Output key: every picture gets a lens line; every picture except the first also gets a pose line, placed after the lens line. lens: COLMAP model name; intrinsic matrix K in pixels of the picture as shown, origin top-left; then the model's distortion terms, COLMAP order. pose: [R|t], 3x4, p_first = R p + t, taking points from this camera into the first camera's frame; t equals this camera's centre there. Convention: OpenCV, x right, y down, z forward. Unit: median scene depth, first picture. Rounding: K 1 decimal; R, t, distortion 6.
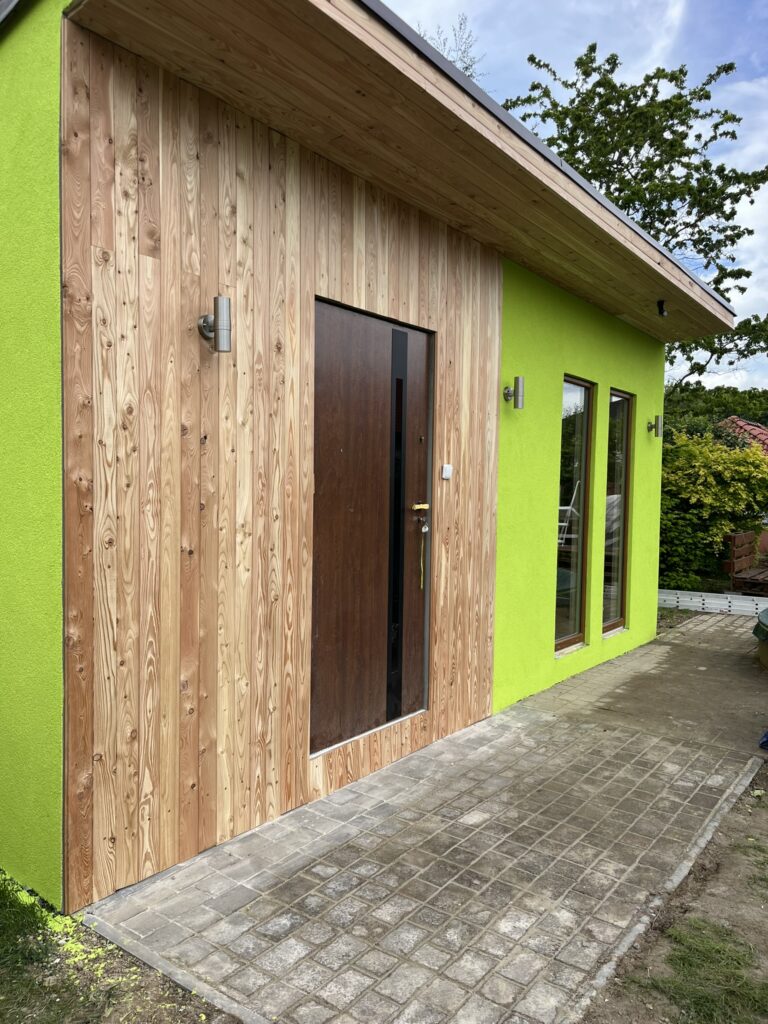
lens RADIAL K [[776.4, 0, 385.3], [0, 776.4, 511.6], [0, 0, 1]] dist [0.068345, -0.100792]
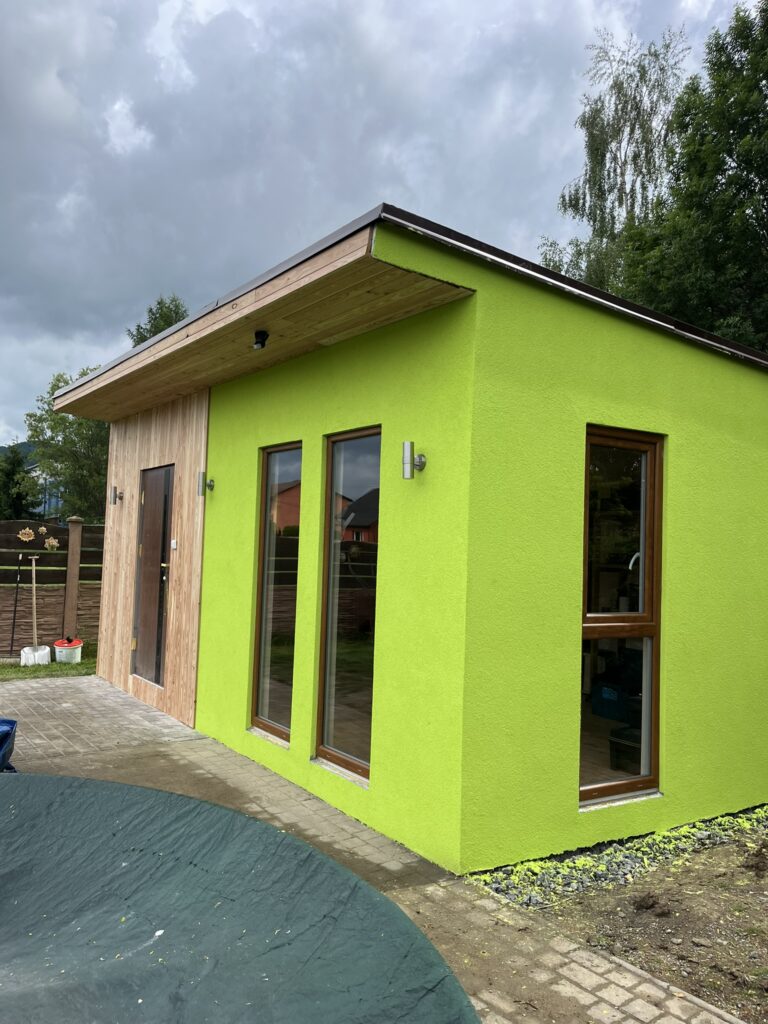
lens RADIAL K [[776.4, 0, 382.5], [0, 776.4, 479.2], [0, 0, 1]] dist [0.068345, -0.100792]
pose [[-0.315440, -0.099096, -0.943757, 2.012930], [-0.060263, 0.994617, -0.084294, -0.102030], [0.947030, 0.030284, -0.319714, 2.592916]]
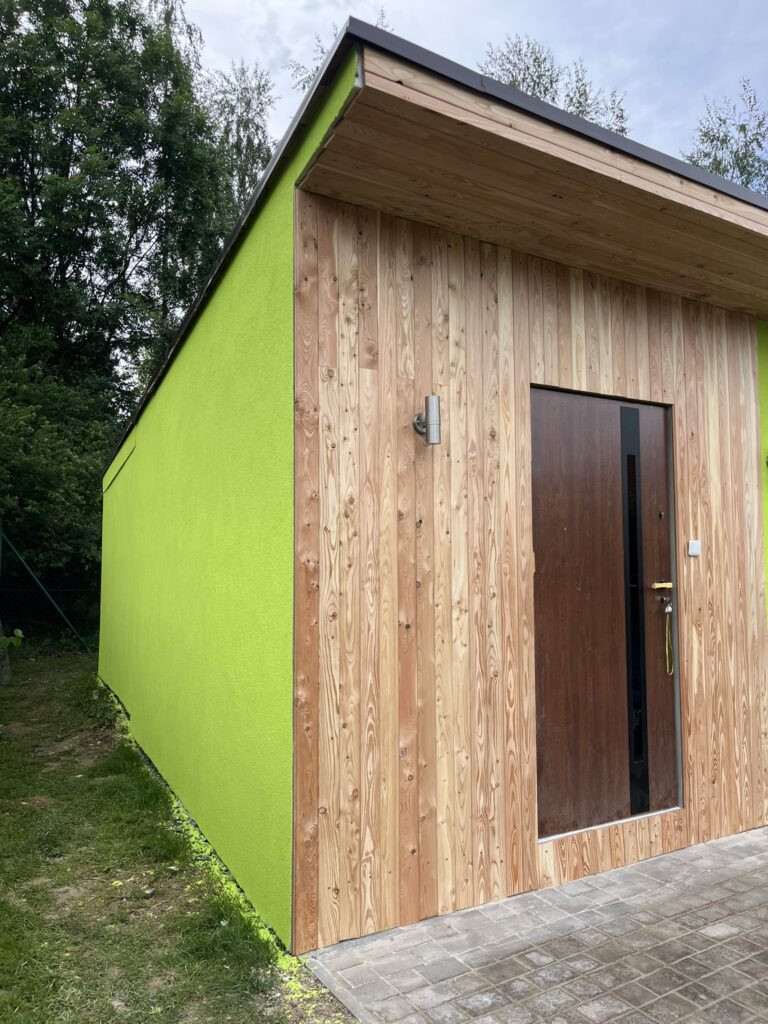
lens RADIAL K [[776.4, 0, 382.5], [0, 776.4, 511.5], [0, 0, 1]] dist [0.068345, -0.100792]
pose [[0.923625, -0.044240, -0.380735, 0.125659], [0.002254, 0.993927, -0.110022, 0.010566], [0.383290, 0.100761, 0.918115, -0.026634]]
